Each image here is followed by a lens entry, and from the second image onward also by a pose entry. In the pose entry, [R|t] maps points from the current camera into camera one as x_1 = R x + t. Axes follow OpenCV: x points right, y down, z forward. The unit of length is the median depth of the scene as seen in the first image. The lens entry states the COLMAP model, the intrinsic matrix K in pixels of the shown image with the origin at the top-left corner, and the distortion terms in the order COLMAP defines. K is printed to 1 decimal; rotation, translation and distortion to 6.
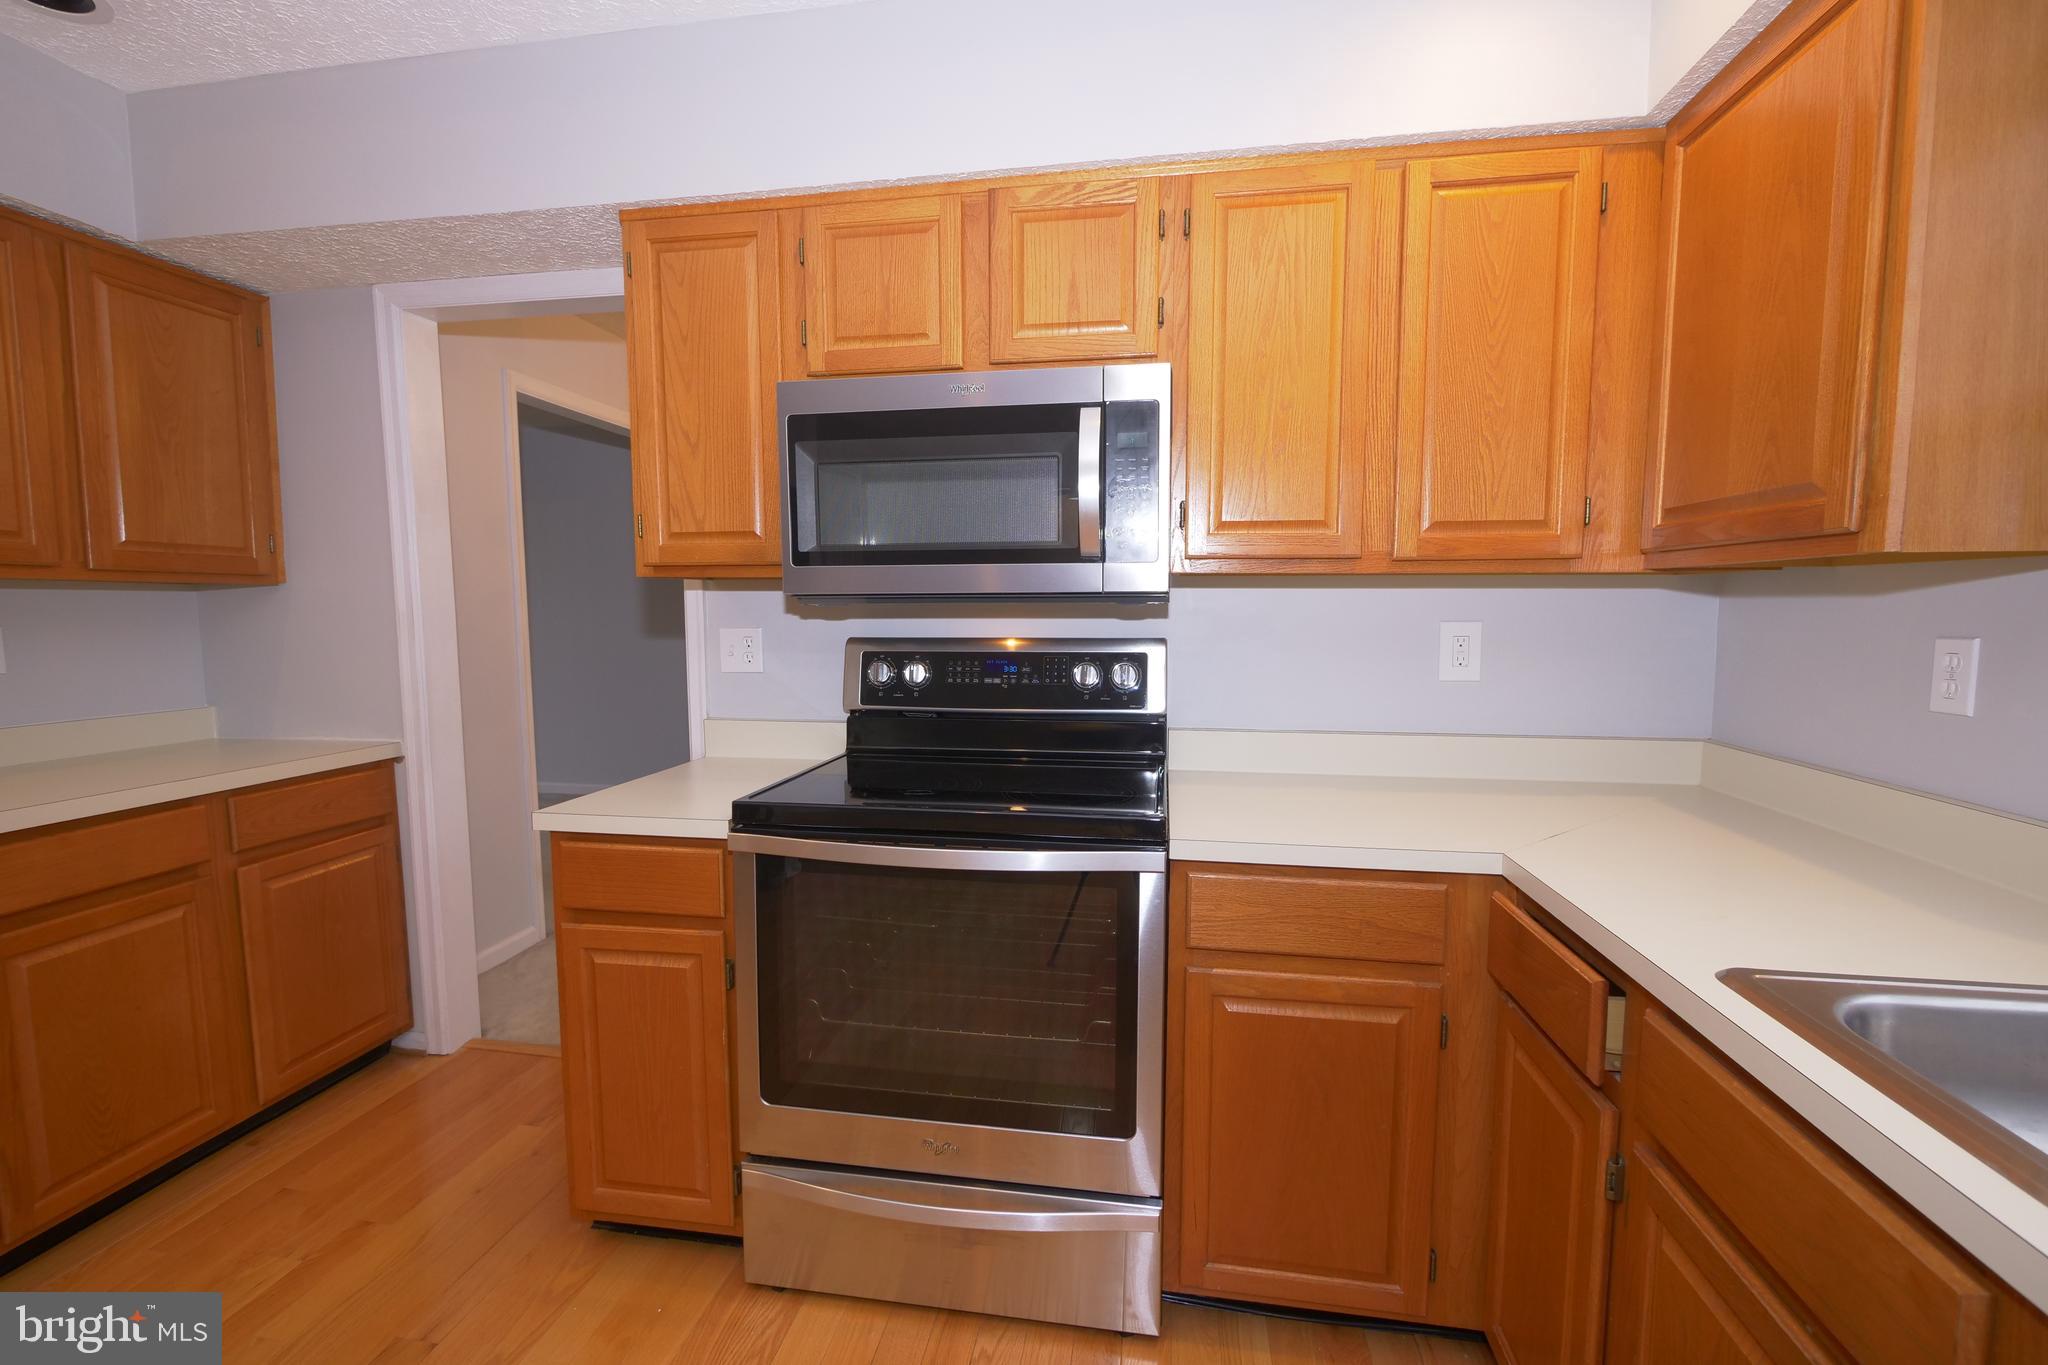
lens RADIAL K [[860.7, 0, 1017.0], [0, 860.7, 681.1], [0, 0, 1]] dist [-0.006846, 0.000805]
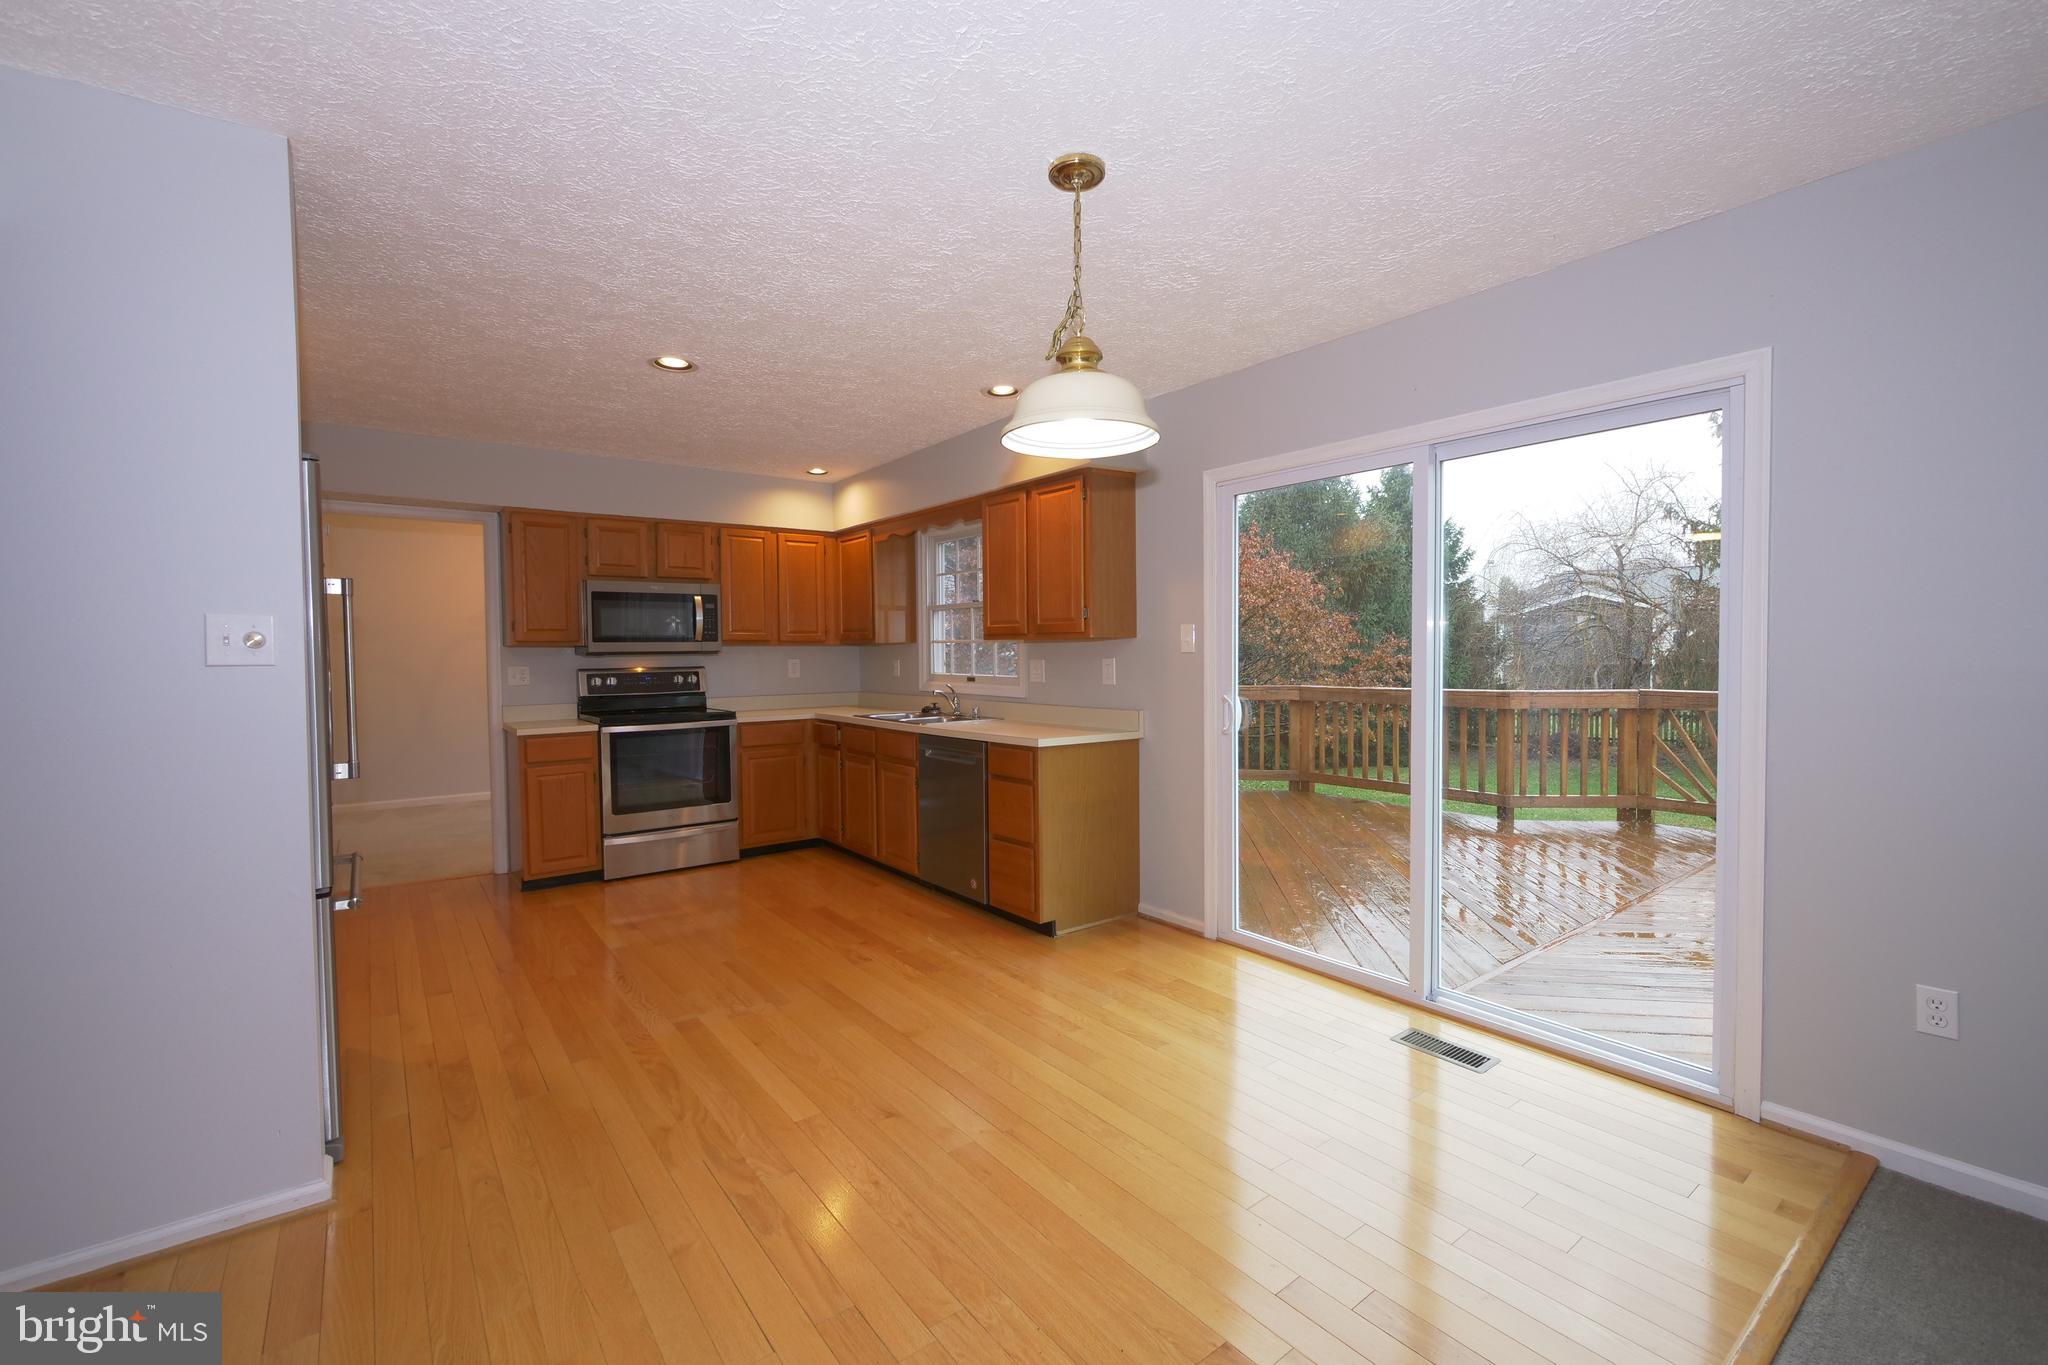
lens RADIAL K [[860.7, 0, 1024.4], [0, 860.7, 677.6], [0, 0, 1]] dist [-0.006846, 0.000805]
pose [[0.683809, -0.029204, 0.729077, -1.284169], [0.072648, 0.996959, -0.028203, 0.160245], [-0.726036, 0.072251, 0.683851, -1.882113]]
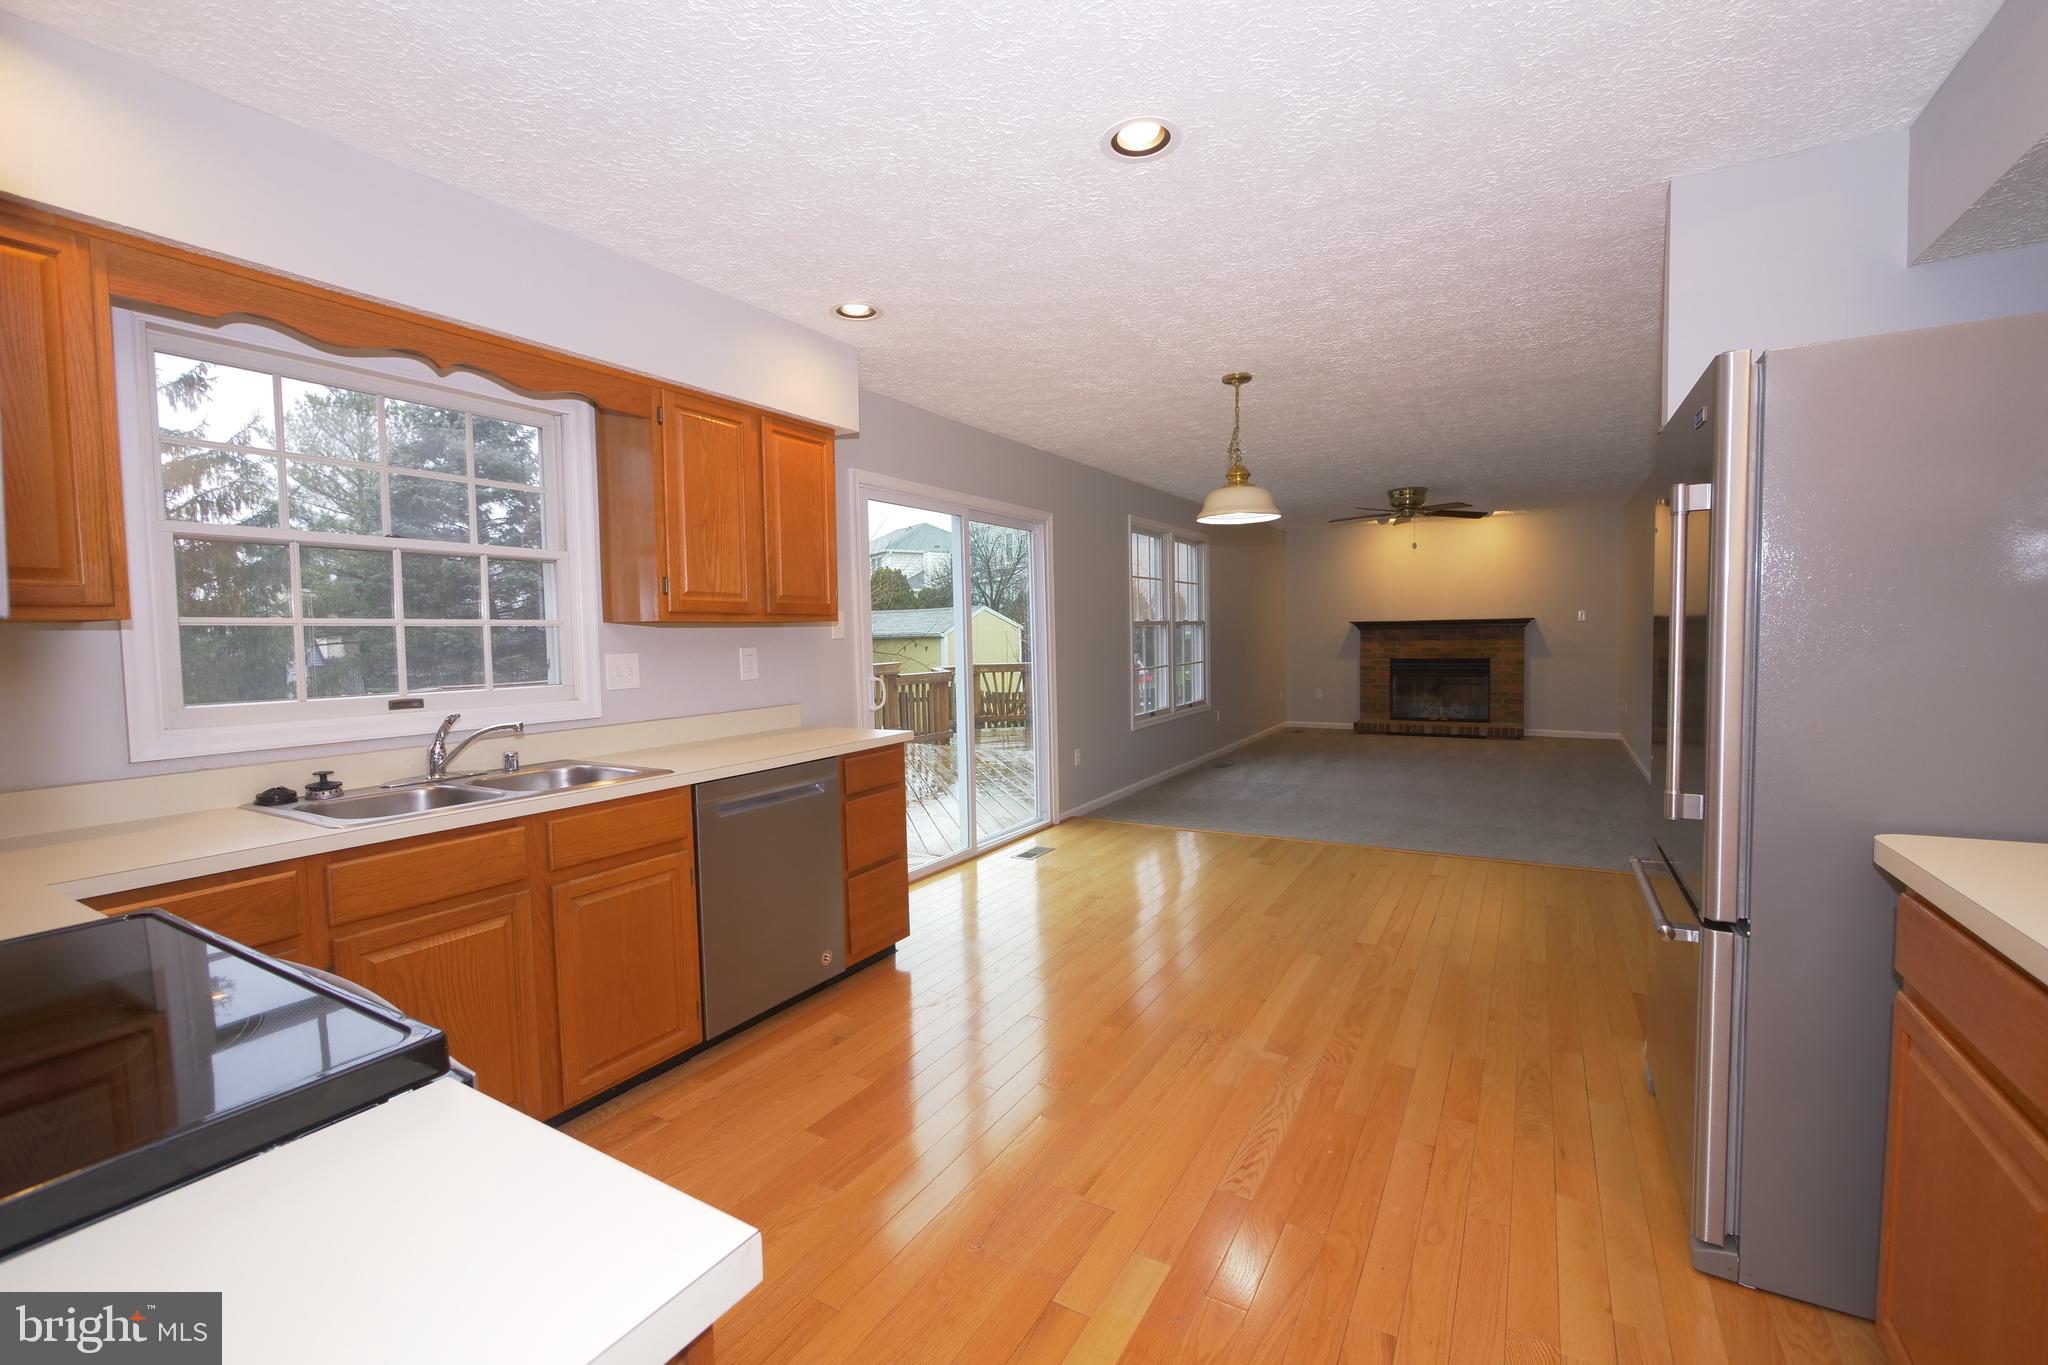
lens RADIAL K [[860.7, 0, 1020.0], [0, 860.7, 680.3], [0, 0, 1]] dist [-0.006846, 0.000805]
pose [[-0.929732, 0.000491, 0.368236, -0.685327], [0.053671, 0.989501, 0.134191, -0.092100], [-0.364304, 0.144526, -0.919997, 1.079860]]
